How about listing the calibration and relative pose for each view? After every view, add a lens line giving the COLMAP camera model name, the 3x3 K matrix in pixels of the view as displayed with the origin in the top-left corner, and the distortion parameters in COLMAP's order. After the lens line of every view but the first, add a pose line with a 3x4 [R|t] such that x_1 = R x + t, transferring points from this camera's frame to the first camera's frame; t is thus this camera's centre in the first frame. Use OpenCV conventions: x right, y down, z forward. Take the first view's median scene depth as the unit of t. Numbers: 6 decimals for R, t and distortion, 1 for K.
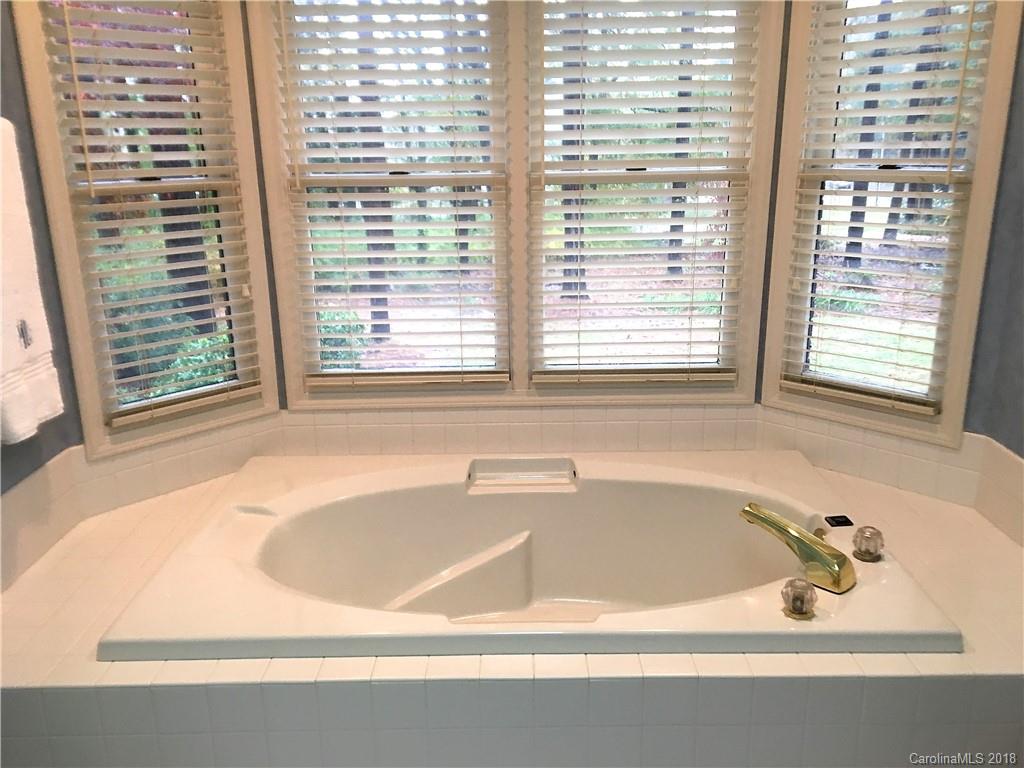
lens RADIAL K [[852.1, 0, 509.5], [0, 852.1, 378.9], [0, 0, 1]] dist [0.074571, -0.000804]
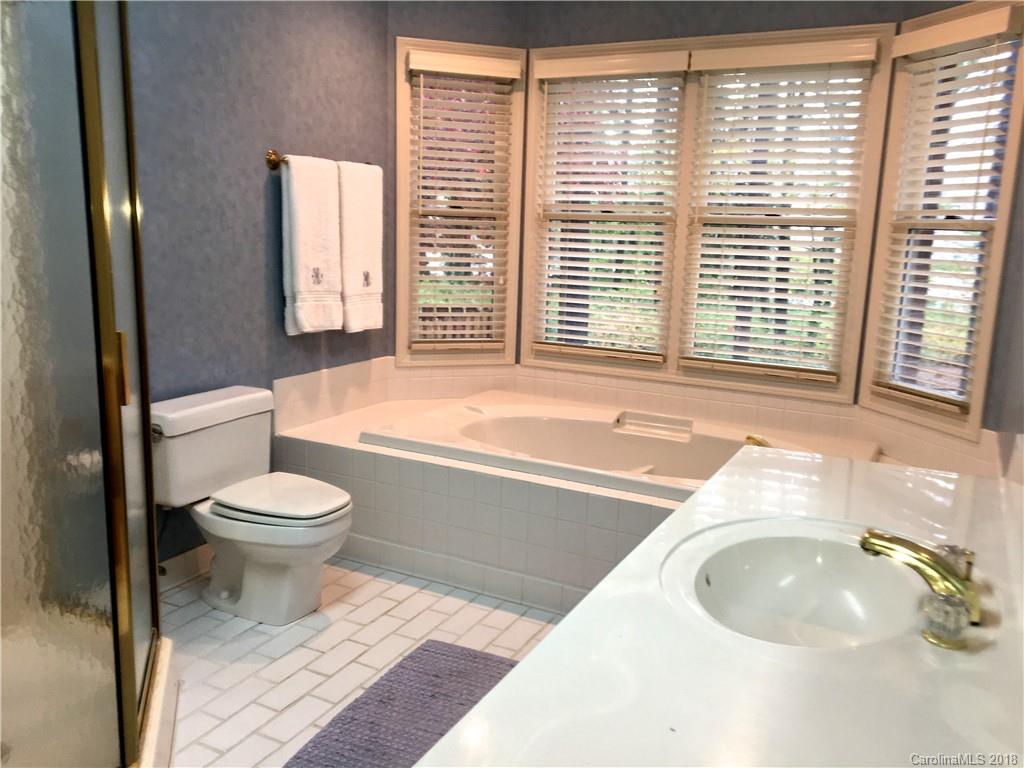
lens RADIAL K [[852.1, 0, 509.5], [0, 852.1, 378.9], [0, 0, 1]] dist [0.074571, -0.000804]
pose [[0.885037, 0.128877, -0.447325, 0.425584], [-0.169720, 0.984105, -0.052266, 0.152880], [0.433479, 0.122177, 0.892843, -0.364433]]
